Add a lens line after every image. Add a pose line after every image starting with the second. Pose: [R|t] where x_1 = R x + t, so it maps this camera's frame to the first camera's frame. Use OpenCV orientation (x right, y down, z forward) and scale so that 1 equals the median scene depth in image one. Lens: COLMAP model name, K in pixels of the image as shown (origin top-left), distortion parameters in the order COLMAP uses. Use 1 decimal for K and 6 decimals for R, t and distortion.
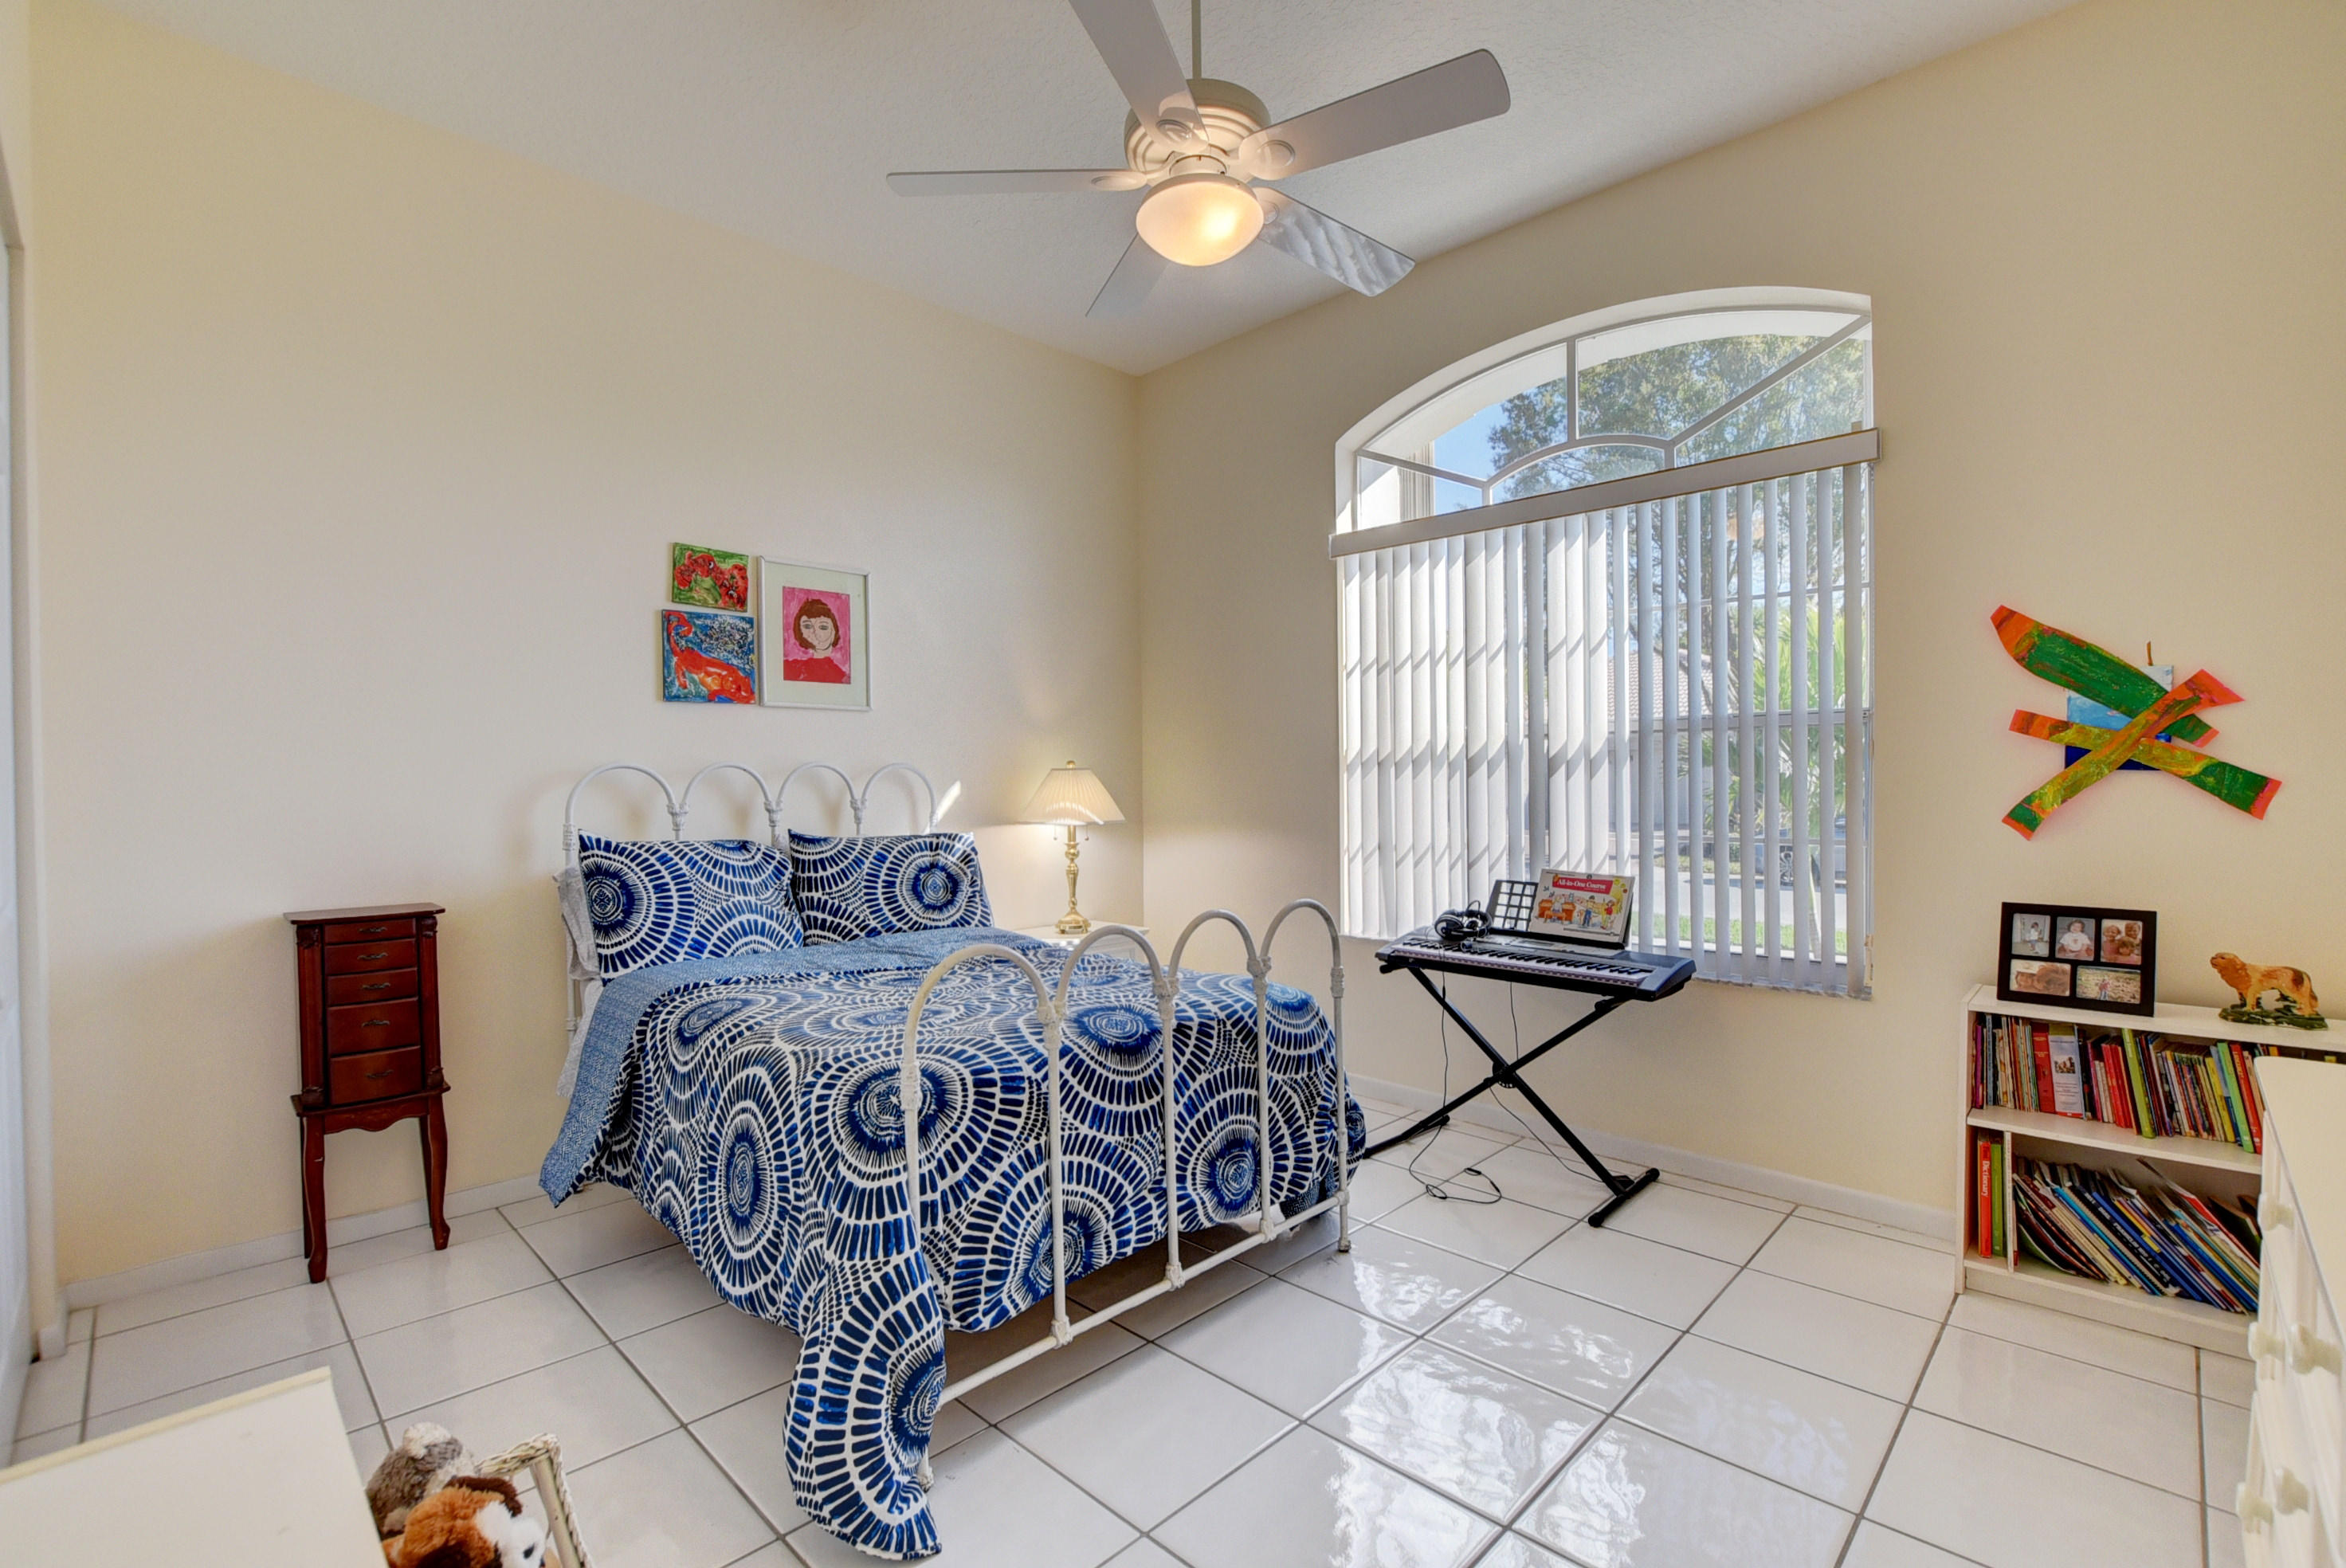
lens RADIAL K [[1038.3, 0, 1176.2], [0, 1038.3, 783.7], [0, 0, 1]] dist [-0.023960, 0.002020]
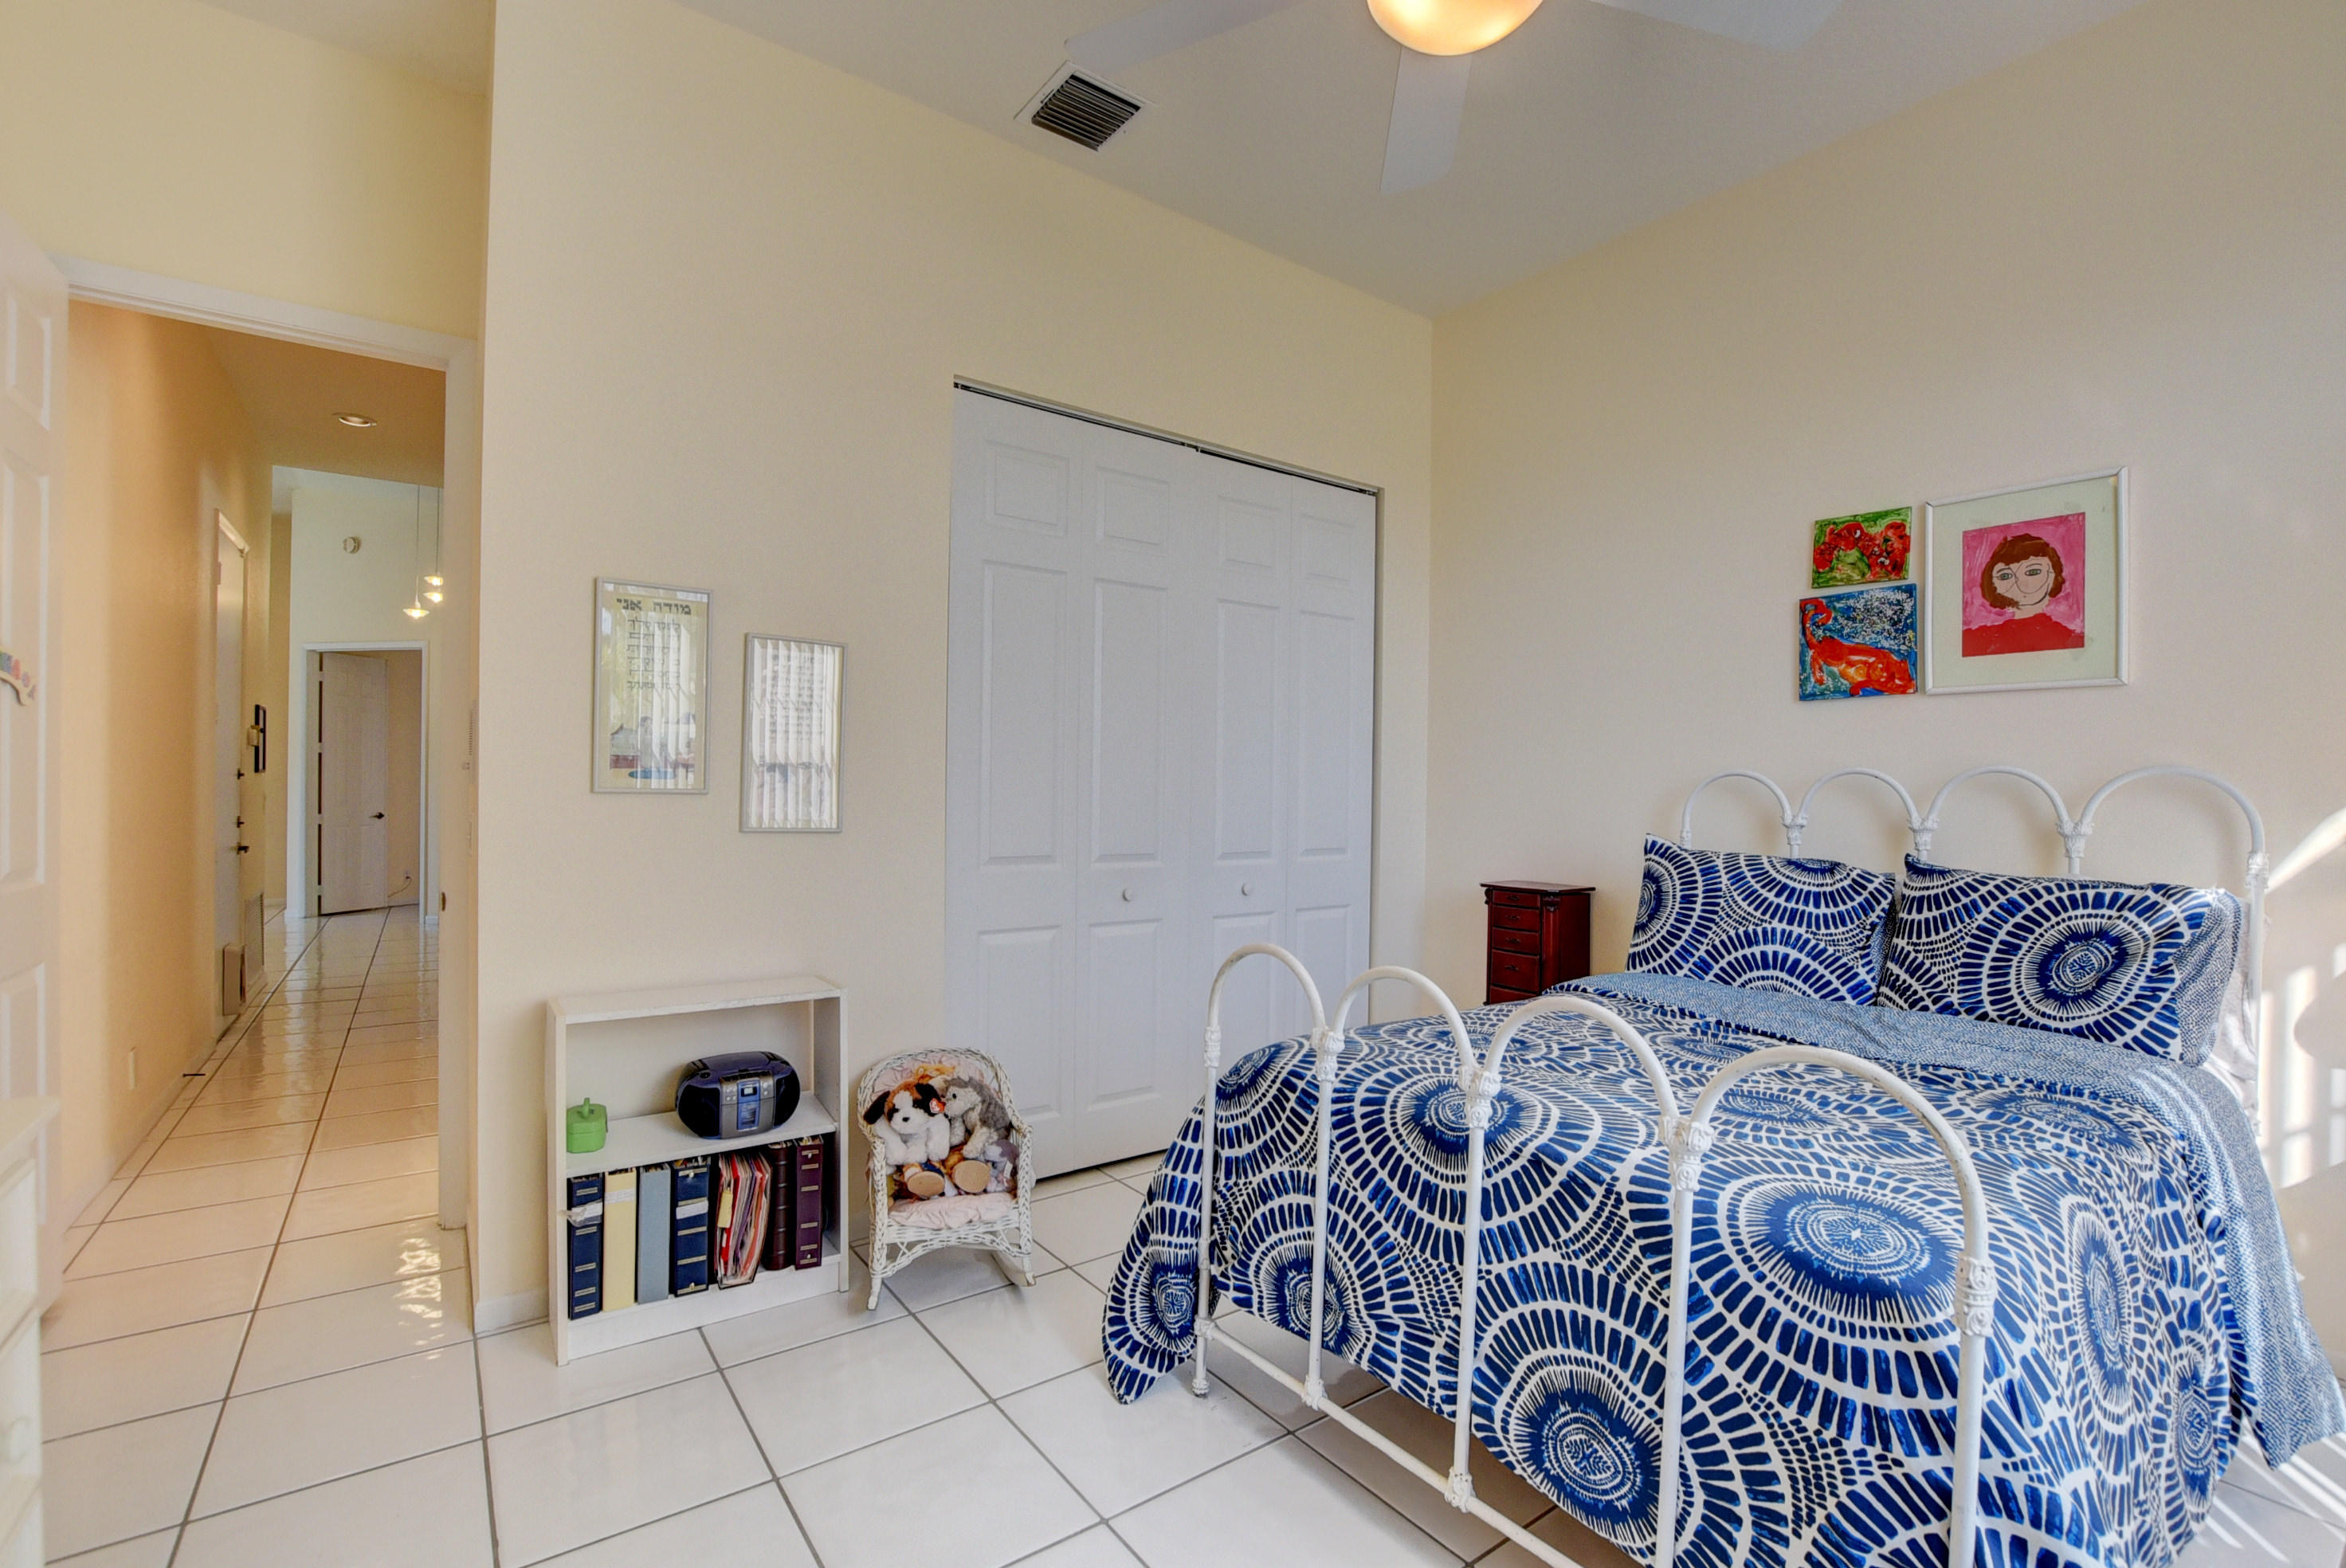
lens RADIAL K [[1038.3, 0, 1177.2], [0, 1038.3, 786.6], [0, 0, 1]] dist [-0.023960, 0.002020]
pose [[-0.152994, 0.005648, -0.988211, 0.474789], [-0.015490, 0.999847, 0.008113, -0.004078], [0.988106, 0.016549, -0.152883, 0.600225]]
